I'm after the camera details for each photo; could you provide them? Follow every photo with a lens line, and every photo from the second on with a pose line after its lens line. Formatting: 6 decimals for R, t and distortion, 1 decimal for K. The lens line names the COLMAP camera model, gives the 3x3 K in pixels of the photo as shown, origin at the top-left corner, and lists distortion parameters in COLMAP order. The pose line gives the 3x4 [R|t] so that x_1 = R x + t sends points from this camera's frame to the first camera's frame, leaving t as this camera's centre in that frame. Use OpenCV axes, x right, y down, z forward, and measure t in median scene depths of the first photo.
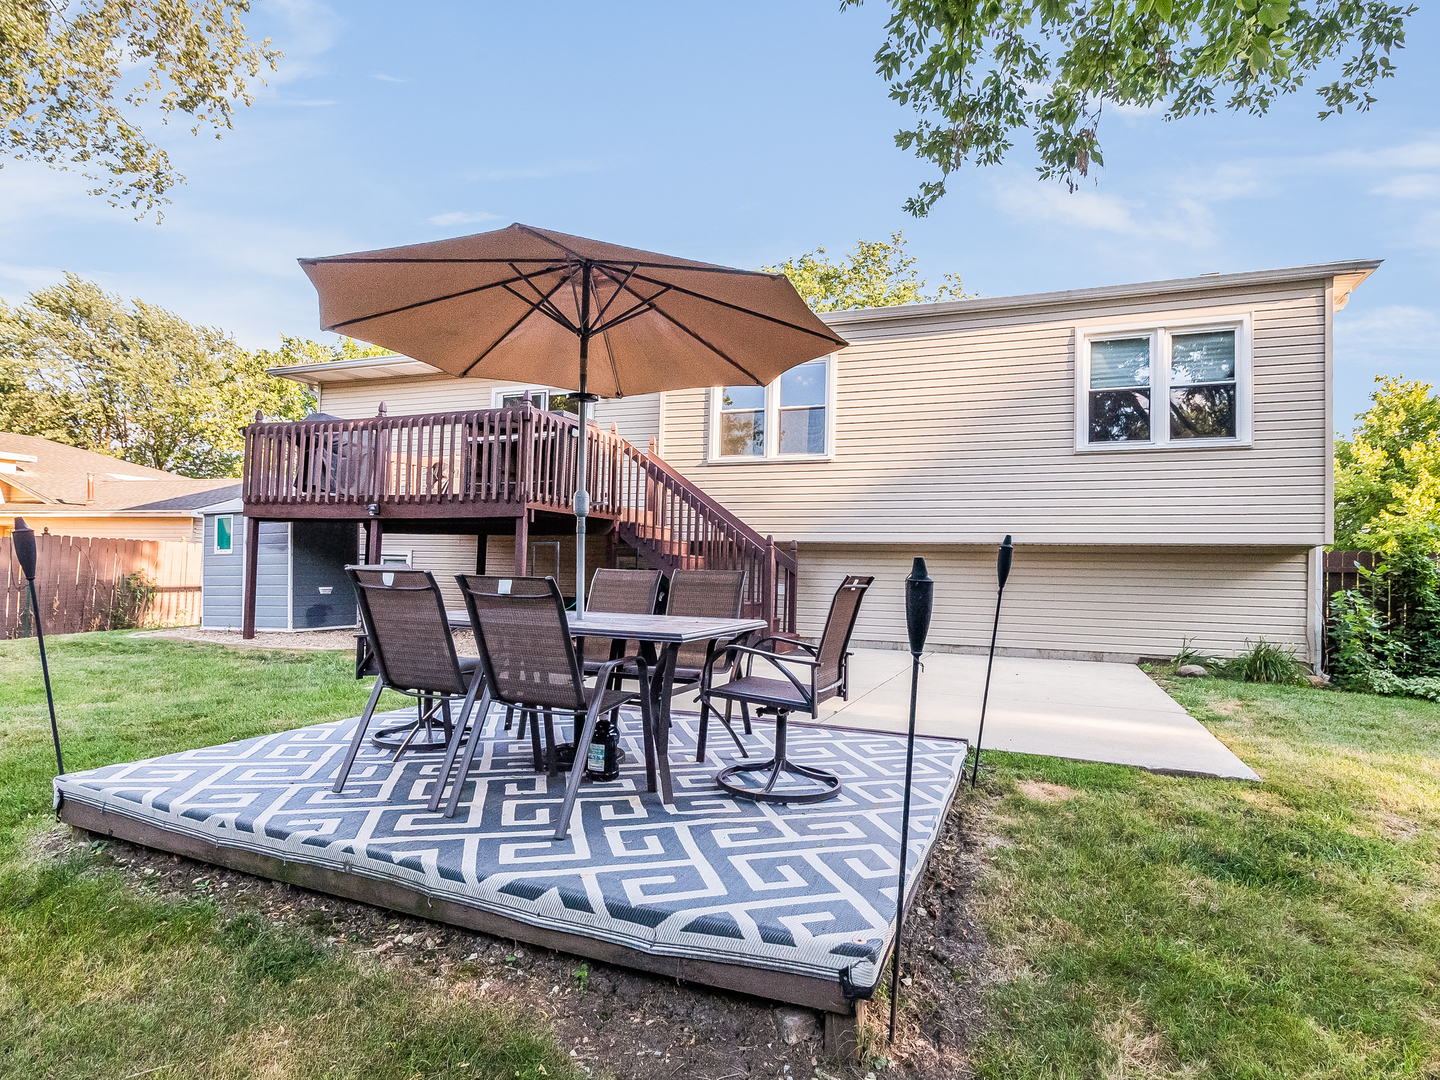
lens RADIAL K [[820.9, 0, 720.0], [0, 820.9, 540.0], [0, 0, 1]] dist [0.000224, -0.000314]
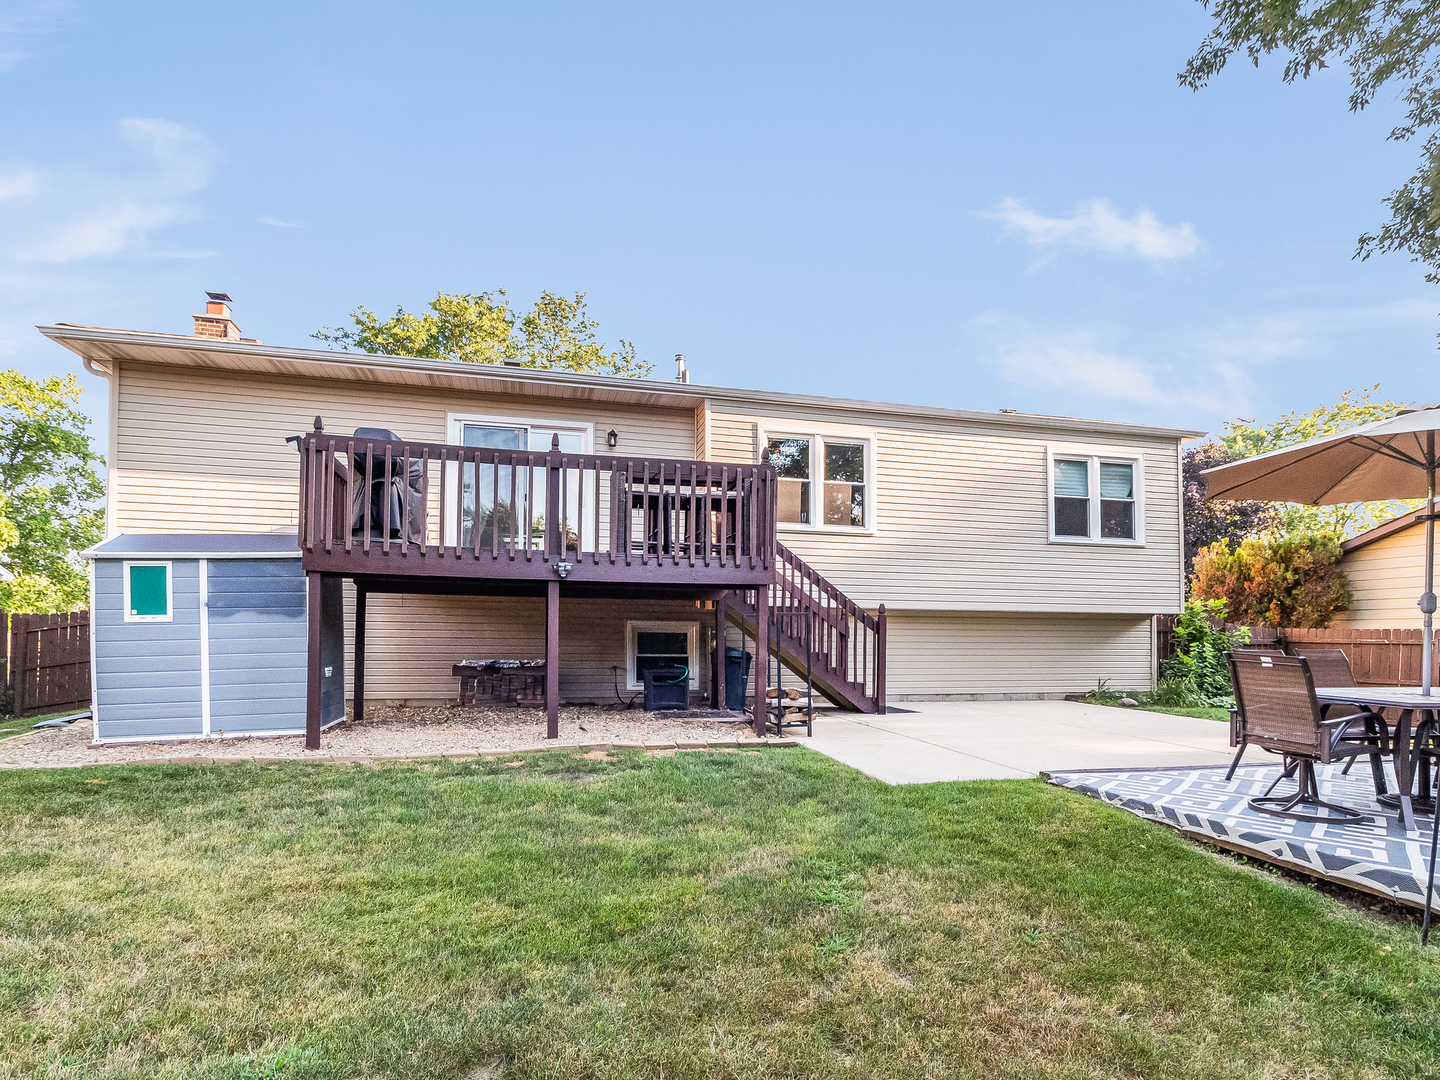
lens RADIAL K [[800.5, 0, 708.5], [0, 800.5, 604.3], [0, 0, 1]] dist [-0.000869, -0.000008]
pose [[0.803800, 0.004721, 0.594881, -0.770231], [-0.017885, 0.999708, 0.016232, -0.018392], [-0.594631, -0.023686, 0.803650, 0.292230]]
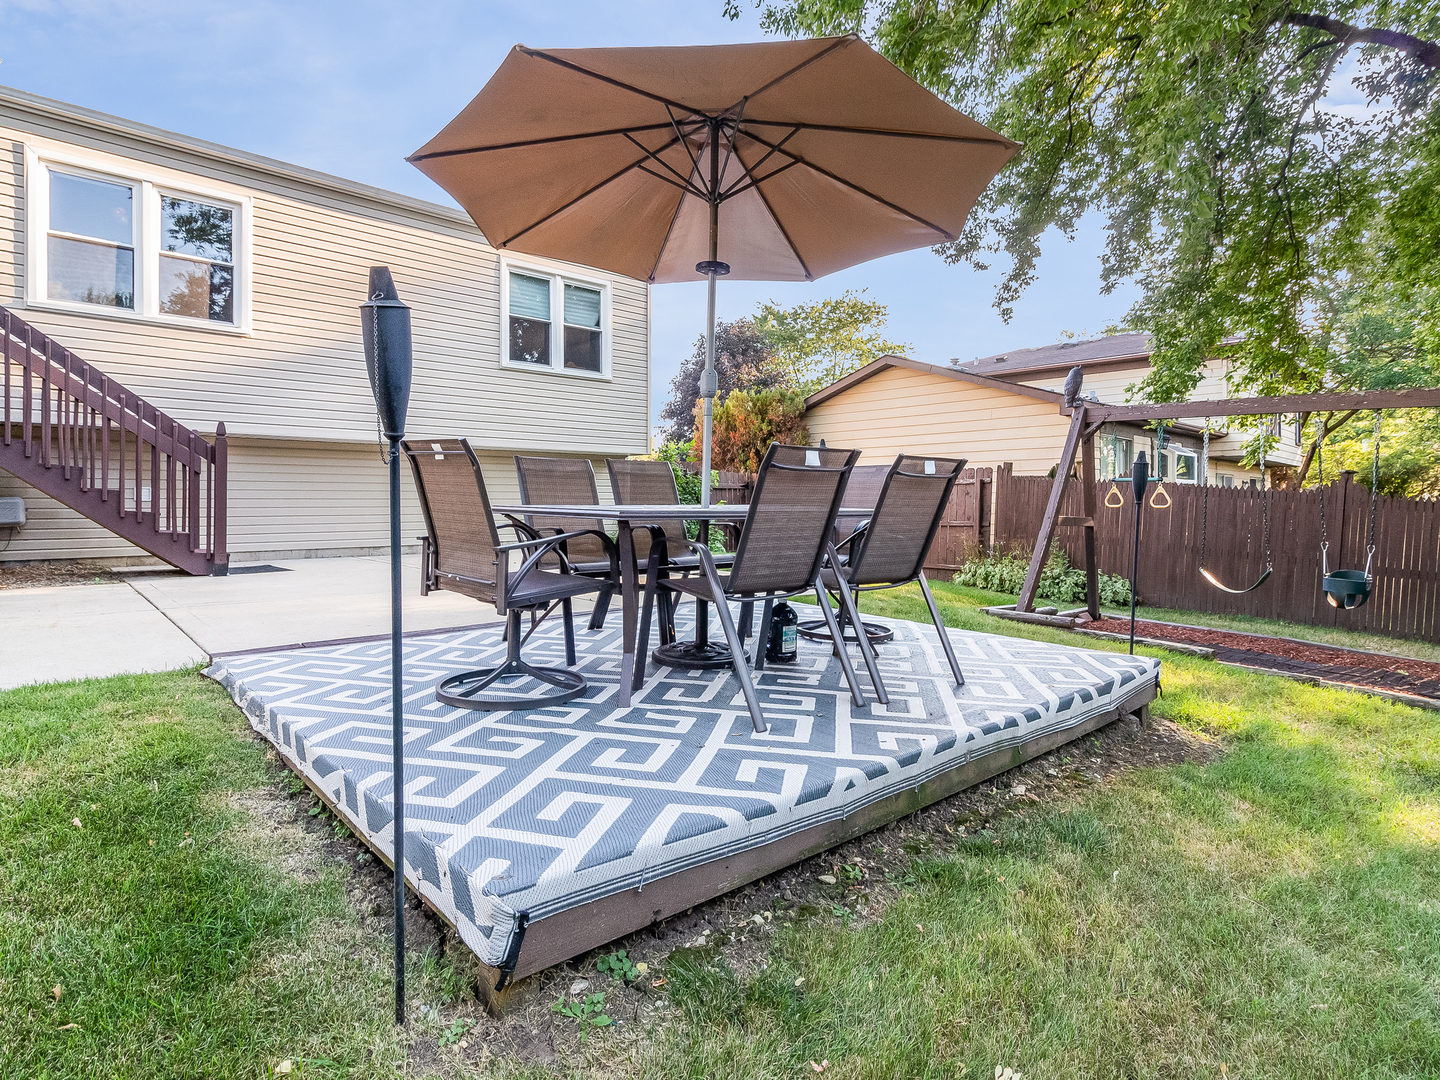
lens RADIAL K [[770.0, 0, 716.7], [0, 770.0, 503.7], [0, 0, 1]] dist [0.001580, 0.000988]
pose [[0.427207, -0.028961, 0.903690, -0.409352], [-0.033192, 0.998311, 0.047685, 0.021459], [-0.903545, -0.050366, 0.425524, 0.268031]]
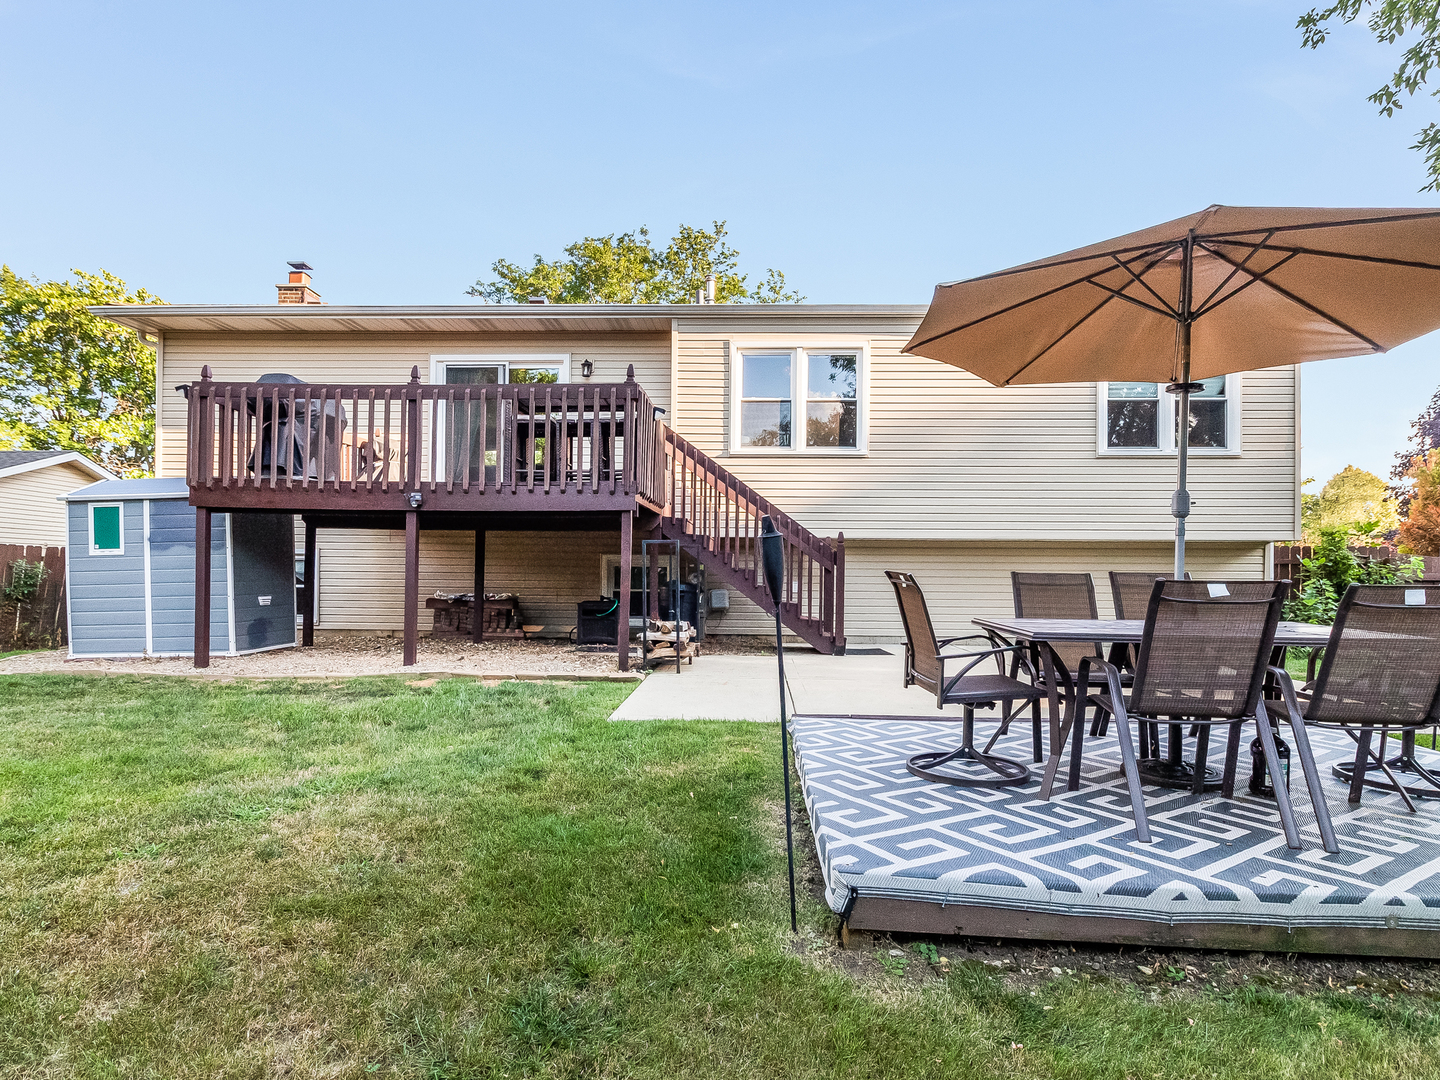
lens RADIAL K [[837.9, 0, 714.3], [0, 837.9, 563.9], [0, 0, 1]] dist [-0.001453, -0.000208]
pose [[0.940811, -0.011749, 0.338728, -0.424177], [-0.000905, 0.999308, 0.037177, -0.004802], [-0.338930, -0.035284, 0.940150, 0.123717]]
